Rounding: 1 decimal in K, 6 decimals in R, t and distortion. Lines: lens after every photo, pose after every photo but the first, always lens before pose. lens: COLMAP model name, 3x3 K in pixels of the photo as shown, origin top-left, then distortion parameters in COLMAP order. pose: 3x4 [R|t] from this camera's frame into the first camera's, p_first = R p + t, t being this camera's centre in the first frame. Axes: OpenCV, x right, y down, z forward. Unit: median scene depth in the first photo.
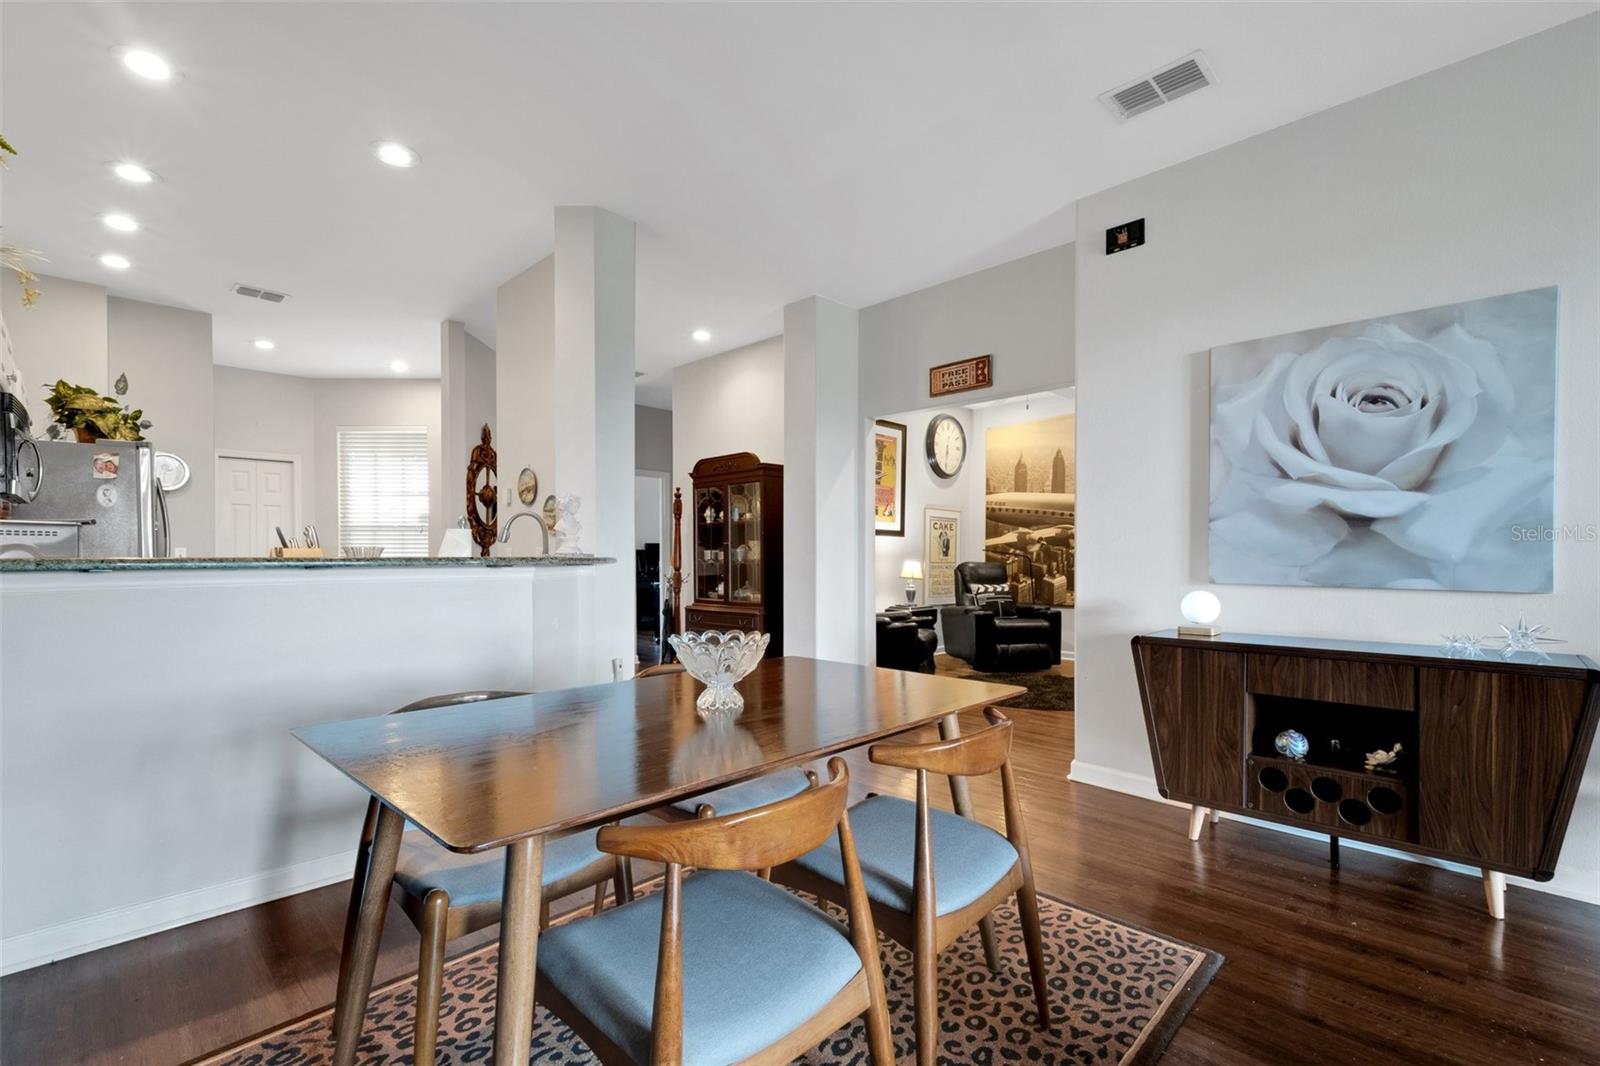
lens RADIAL K [[715.1, 0, 807.1], [0, 715.1, 559.5], [0, 0, 1]] dist [0.001523, -0.000157]
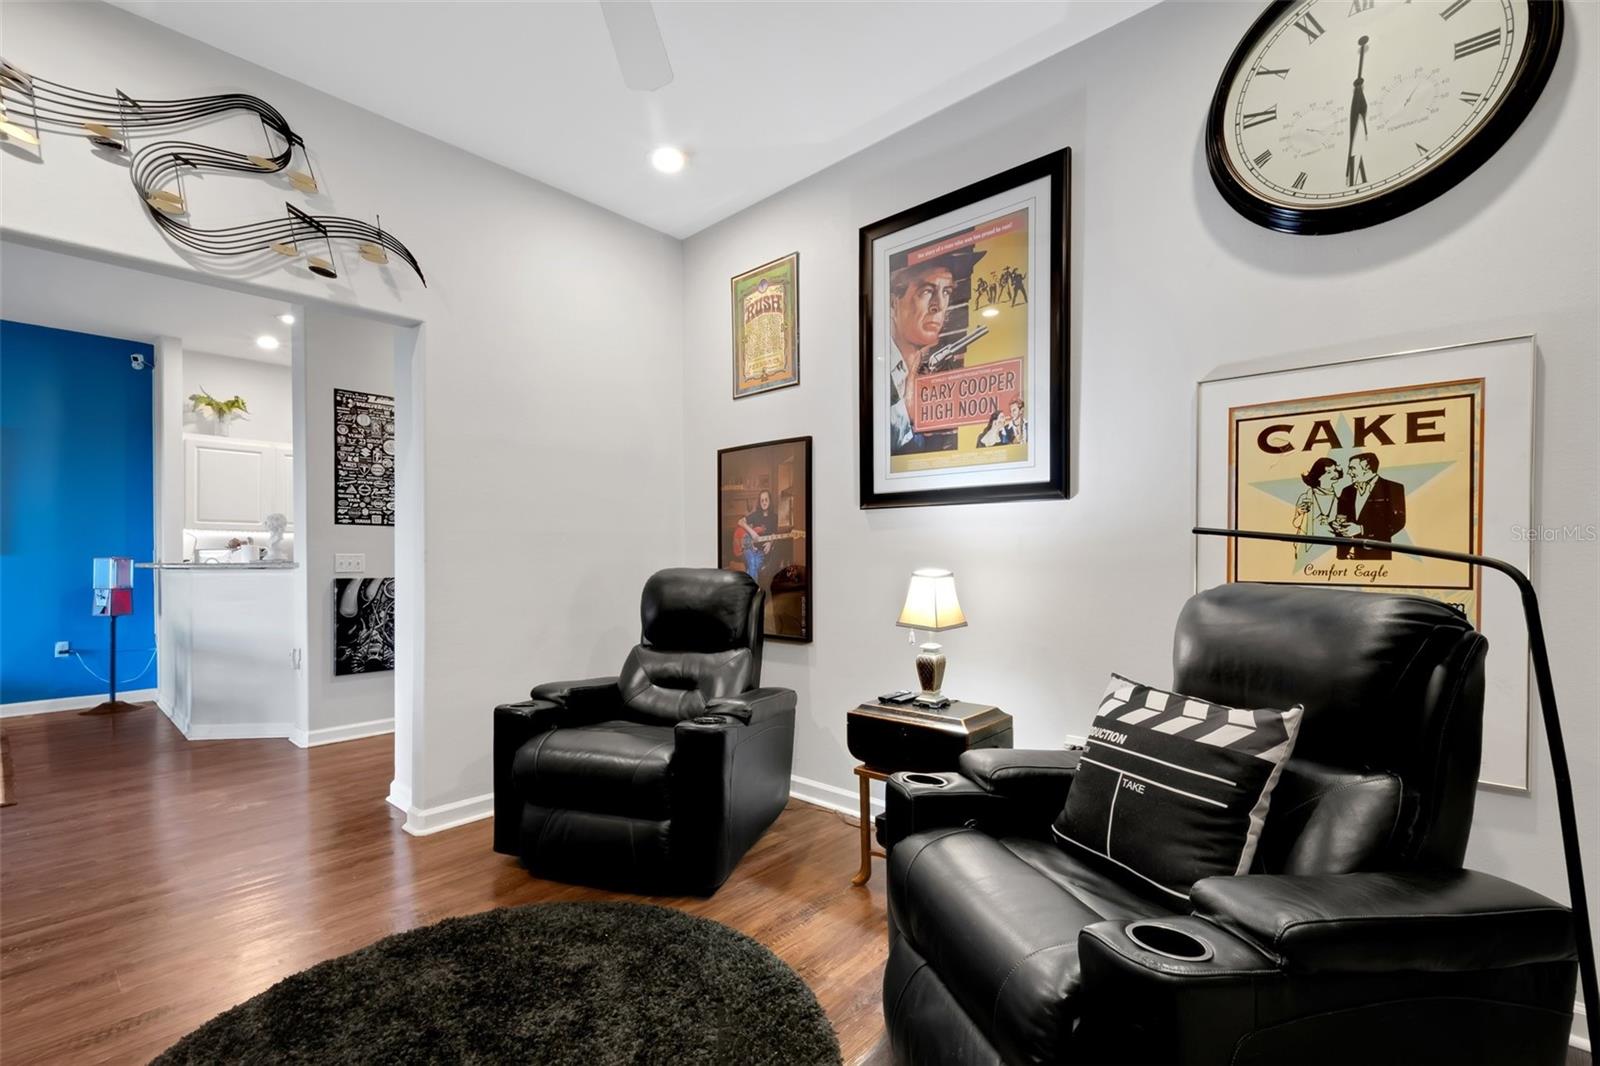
lens RADIAL K [[715.1, 0, 807.1], [0, 715.1, 559.5], [0, 0, 1]] dist [0.001523, -0.000157]
pose [[0.023524, 0.000121, -0.999723, 0.436581], [-0.002015, 0.999998, 0.000073, -0.003919], [0.999721, 0.002012, 0.023524, 0.839906]]
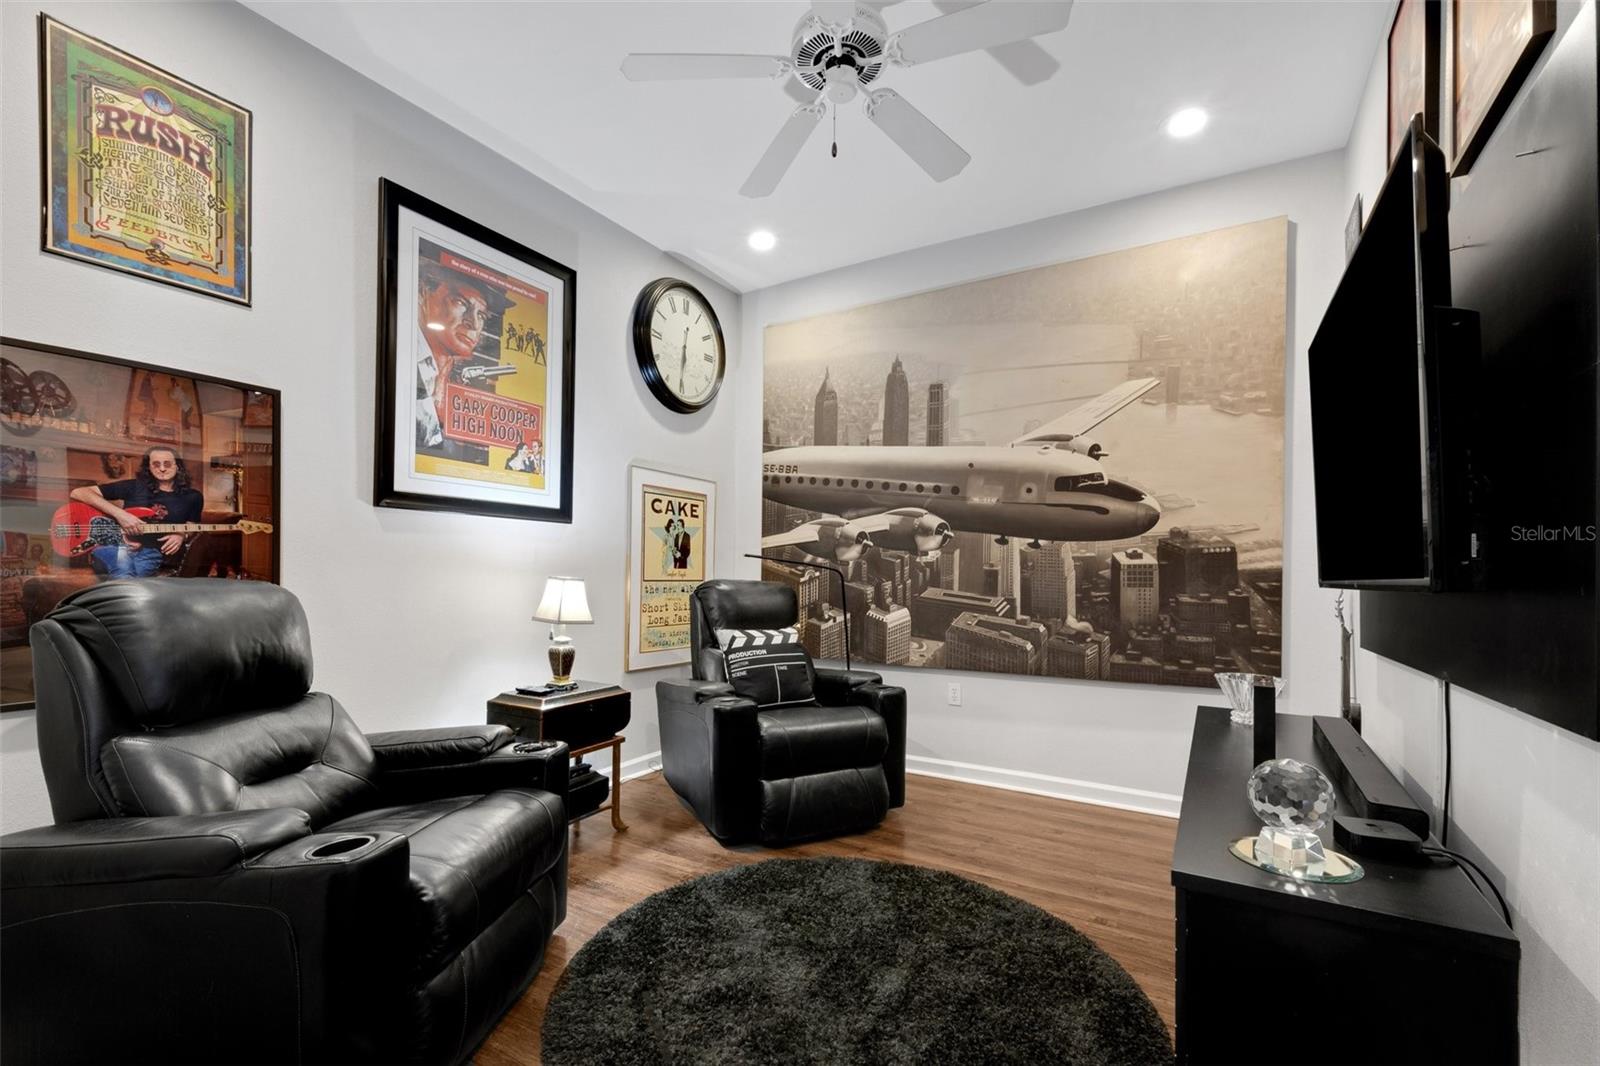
lens RADIAL K [[708.3, 0, 807.0], [0, 708.3, 553.7], [0, 0, 1]] dist [0.021588, -0.013009]
pose [[0.969464, 0.012434, 0.244919, 0.163276], [-0.005987, 0.999616, -0.027051, -0.001821], [-0.245162, 0.024759, 0.969166, 0.515899]]
